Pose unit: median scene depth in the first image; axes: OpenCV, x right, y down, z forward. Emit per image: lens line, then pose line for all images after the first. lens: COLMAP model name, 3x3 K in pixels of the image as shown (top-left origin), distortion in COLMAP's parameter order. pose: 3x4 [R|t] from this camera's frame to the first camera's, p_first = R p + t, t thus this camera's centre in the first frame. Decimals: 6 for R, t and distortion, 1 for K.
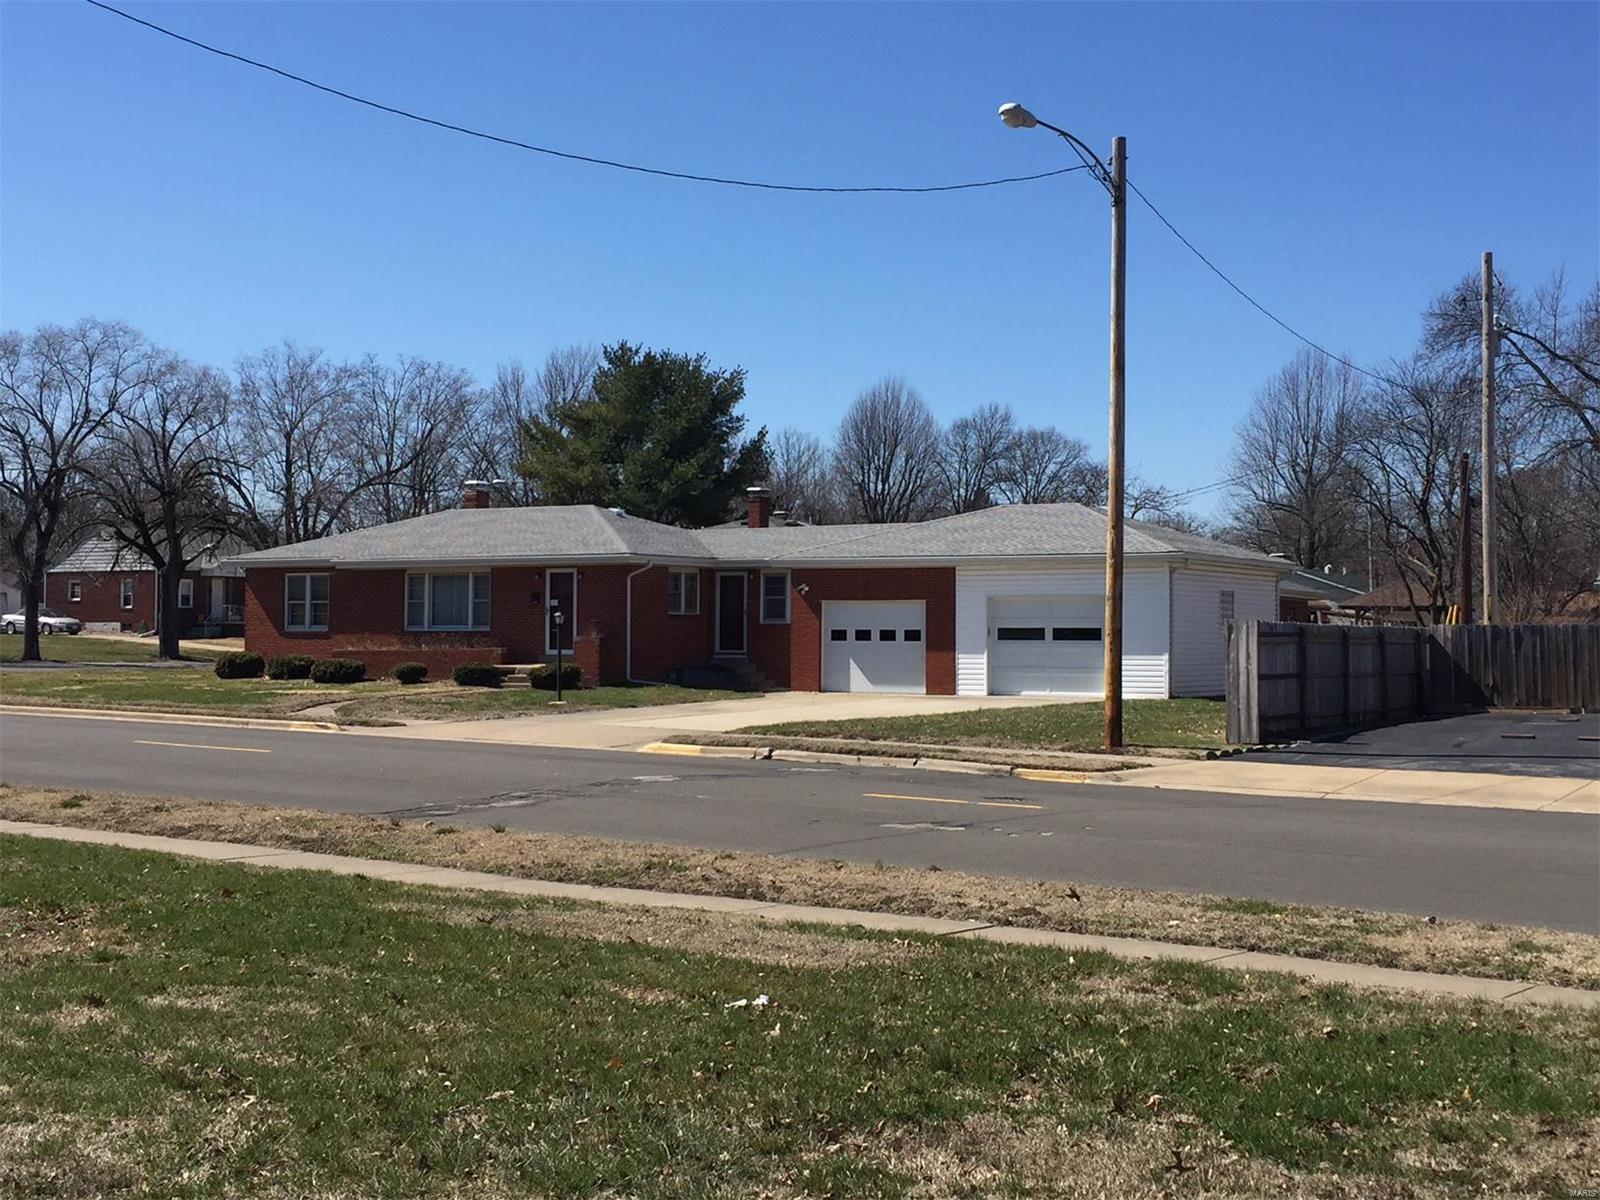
lens RADIAL K [[1984.9, 0, 799.3], [0, 1984.9, 599.4], [0, 0, 1]] dist [0.015226, 0.000000]
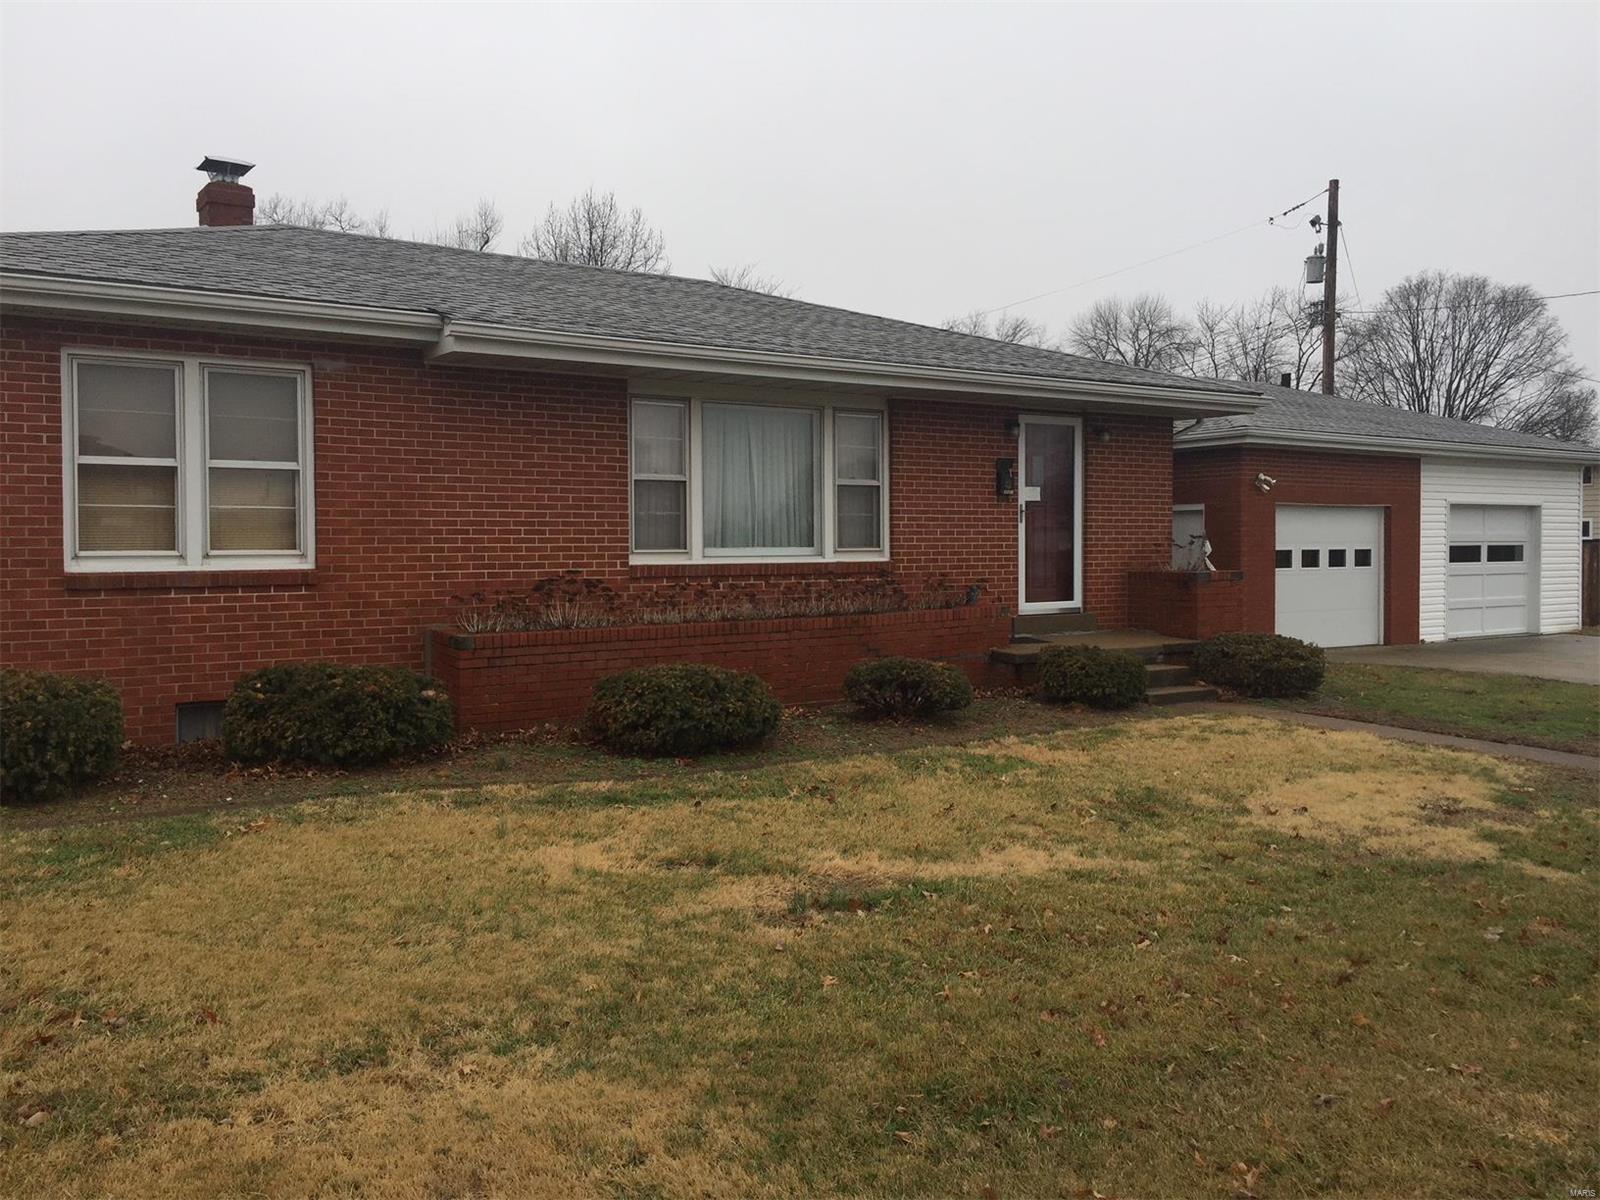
lens RADIAL K [[1386.9, 0, 817.3], [0, 1386.9, 552.8], [0, 0, 1]] dist [0.058298, -0.051642]
pose [[0.380879, -0.010975, 0.924560, -0.408840], [-0.011387, 0.999798, 0.016559, 0.009848], [-0.924555, -0.016835, 0.380678, 0.903552]]
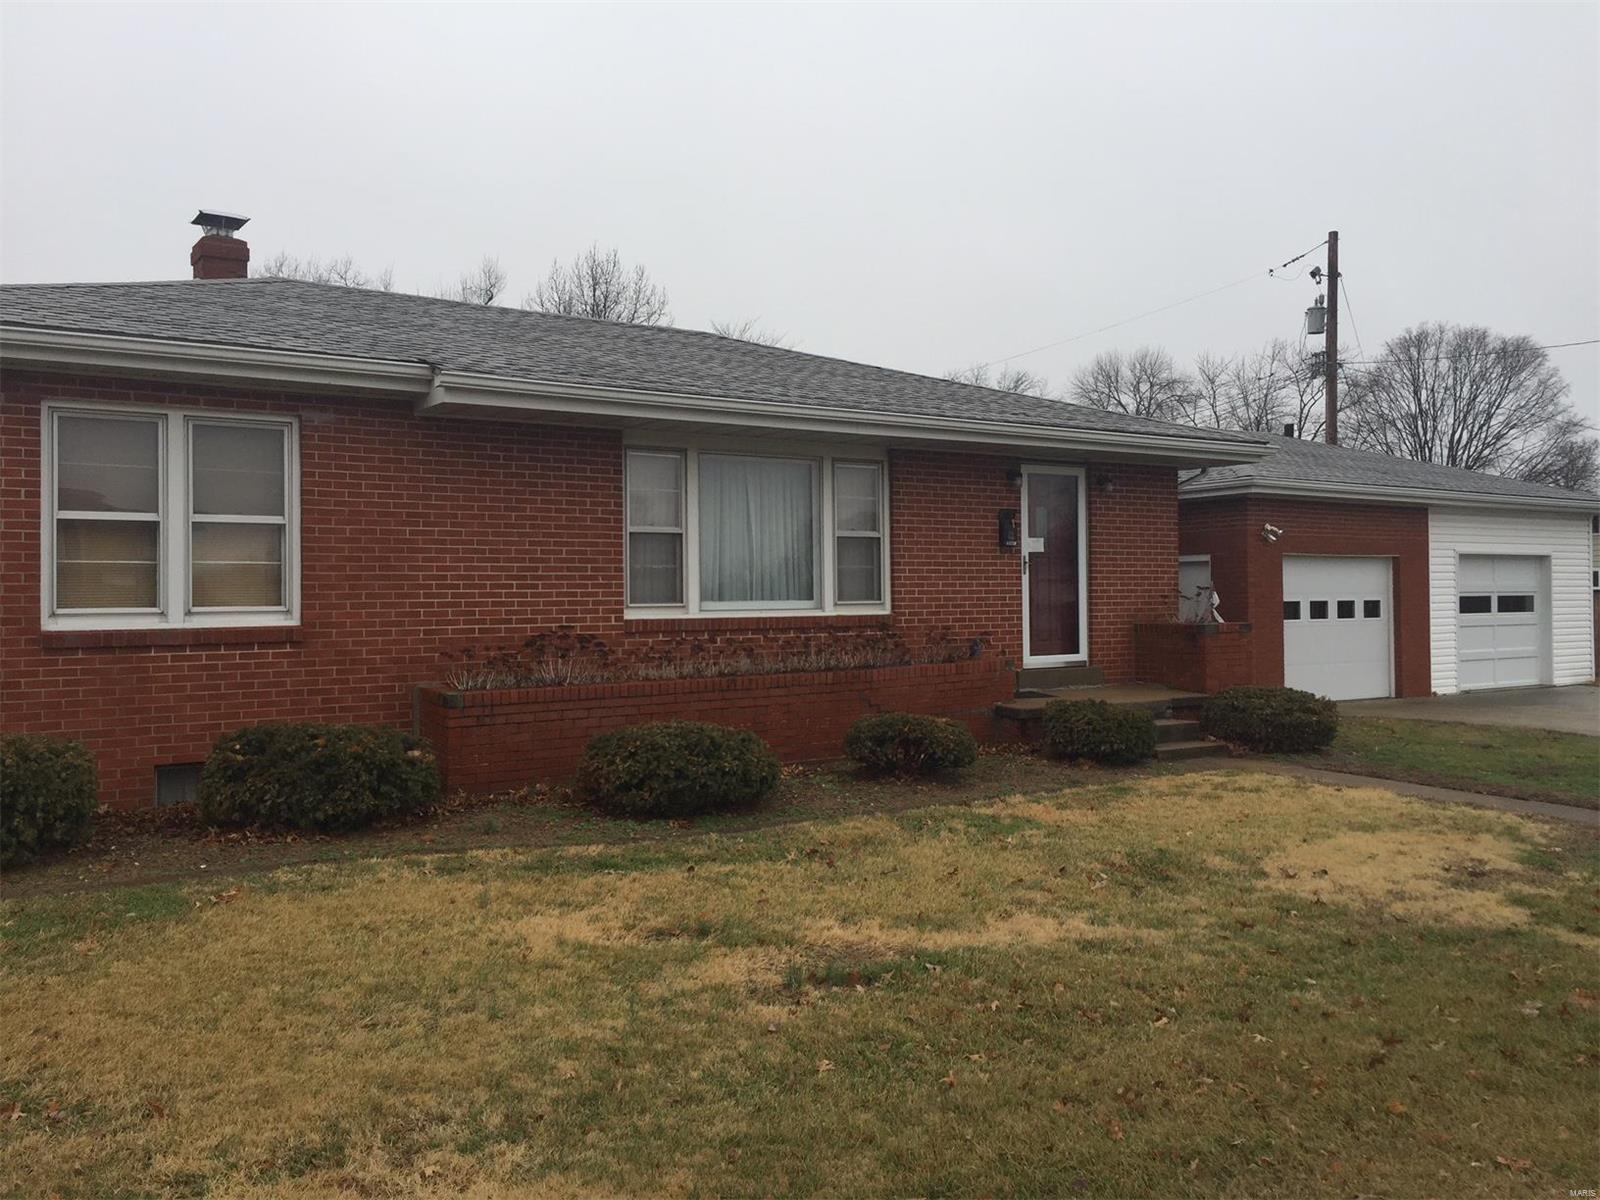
lens RADIAL K [[1386.9, 0, 816.5], [0, 1386.9, 551.0], [0, 0, 1]] dist [0.058298, -0.051642]
pose [[0.383765, 0.023809, 0.923124, -0.404039], [-0.006620, 0.999713, -0.023033, 0.009910], [-0.923407, 0.002728, 0.383813, 0.904800]]
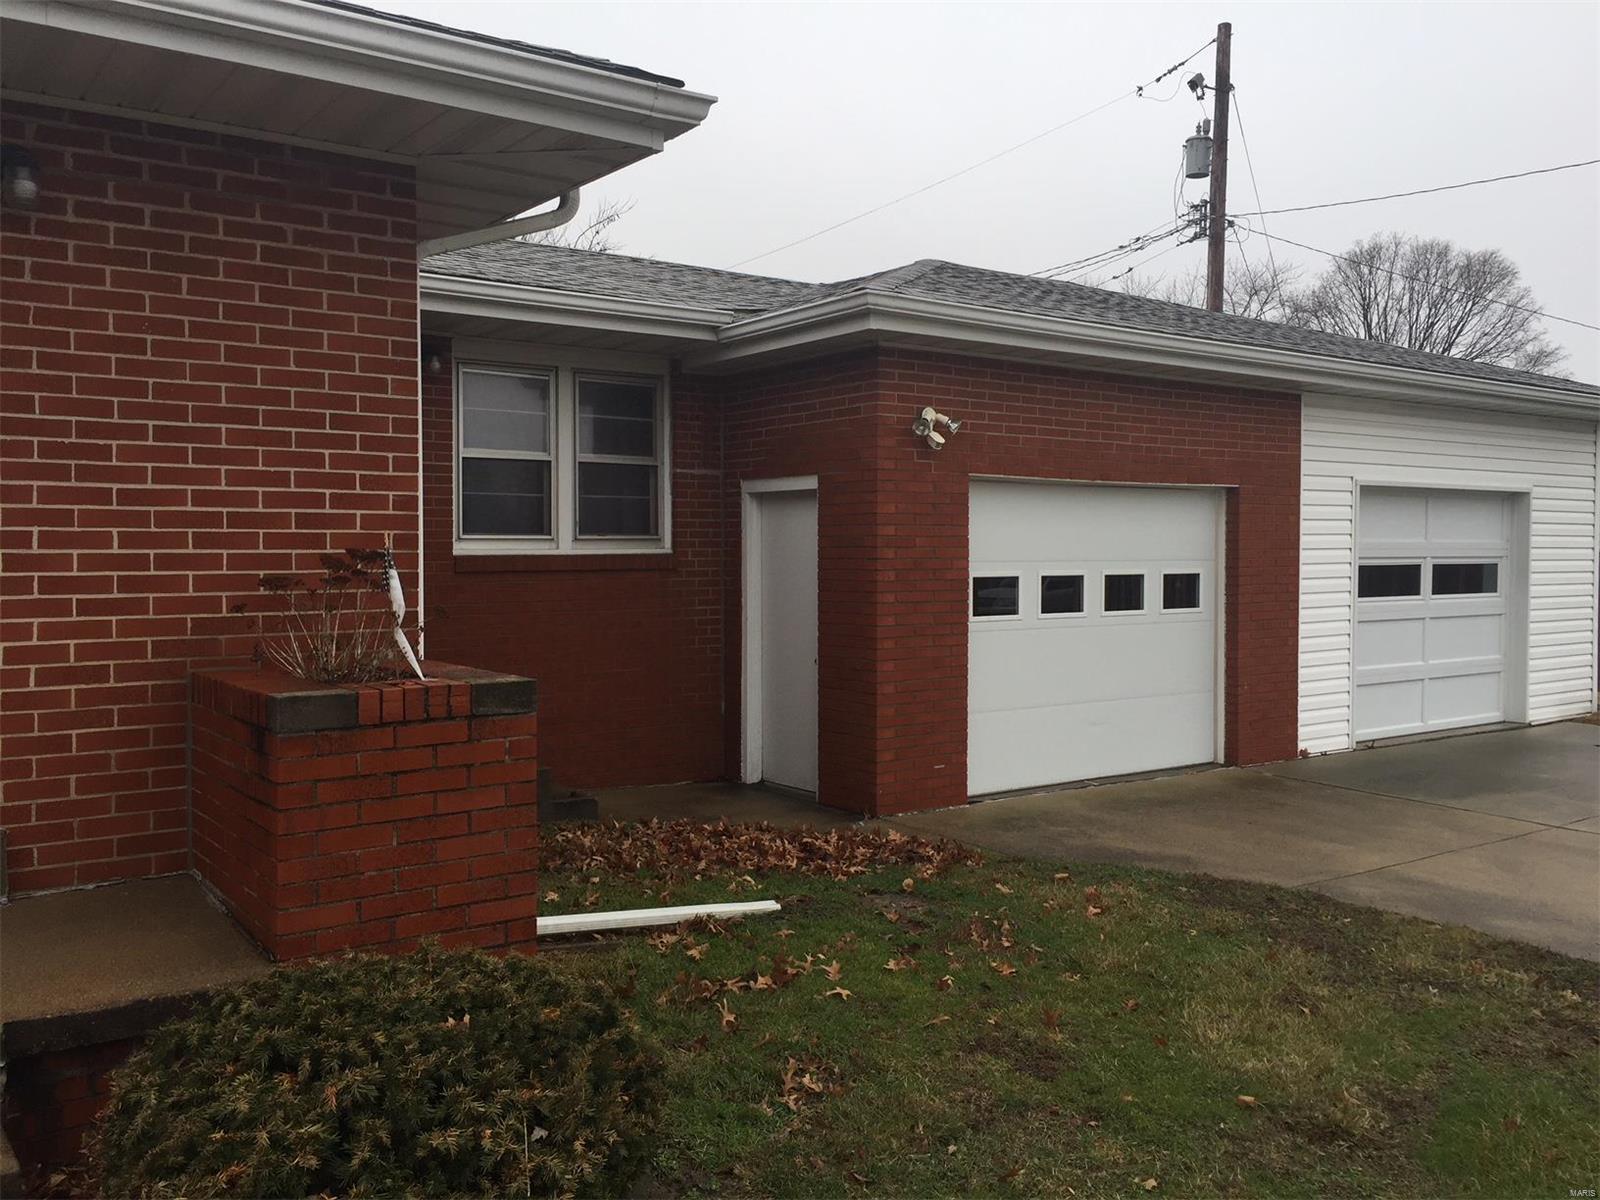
lens RADIAL K [[1386.9, 0, 816.3], [0, 1386.9, 562.8], [0, 0, 1]] dist [0.058298, -0.051642]
pose [[0.362310, -0.014262, 0.931949, -0.166582], [-0.015640, 0.999649, 0.021379, 0.008632], [-0.931927, -0.022321, 0.361960, 0.887094]]
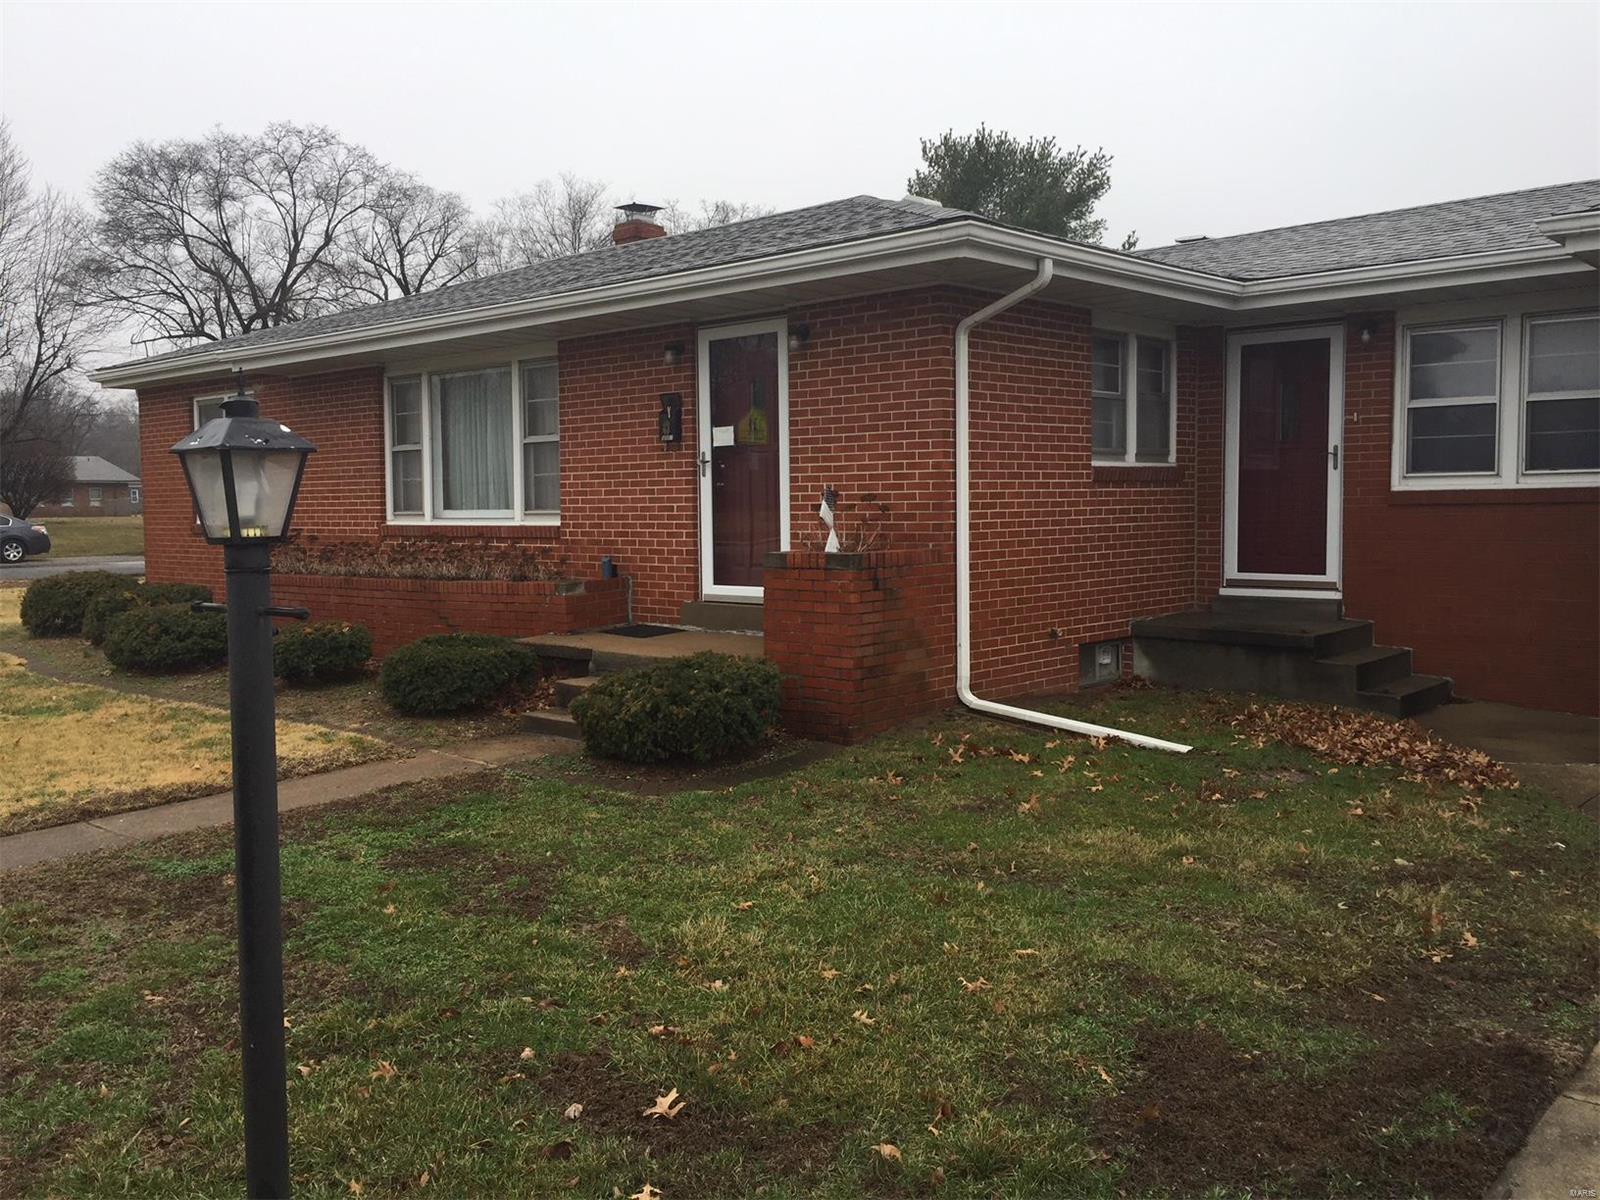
lens RADIAL K [[1386.9, 0, 799.3], [0, 1386.9, 583.3], [0, 0, 1]] dist [0.058298, -0.051642]
pose [[0.980272, -0.004789, -0.197594, -0.066501], [0.020152, 0.996919, 0.075812, 0.008264], [0.196622, -0.078298, 0.977348, 0.764422]]
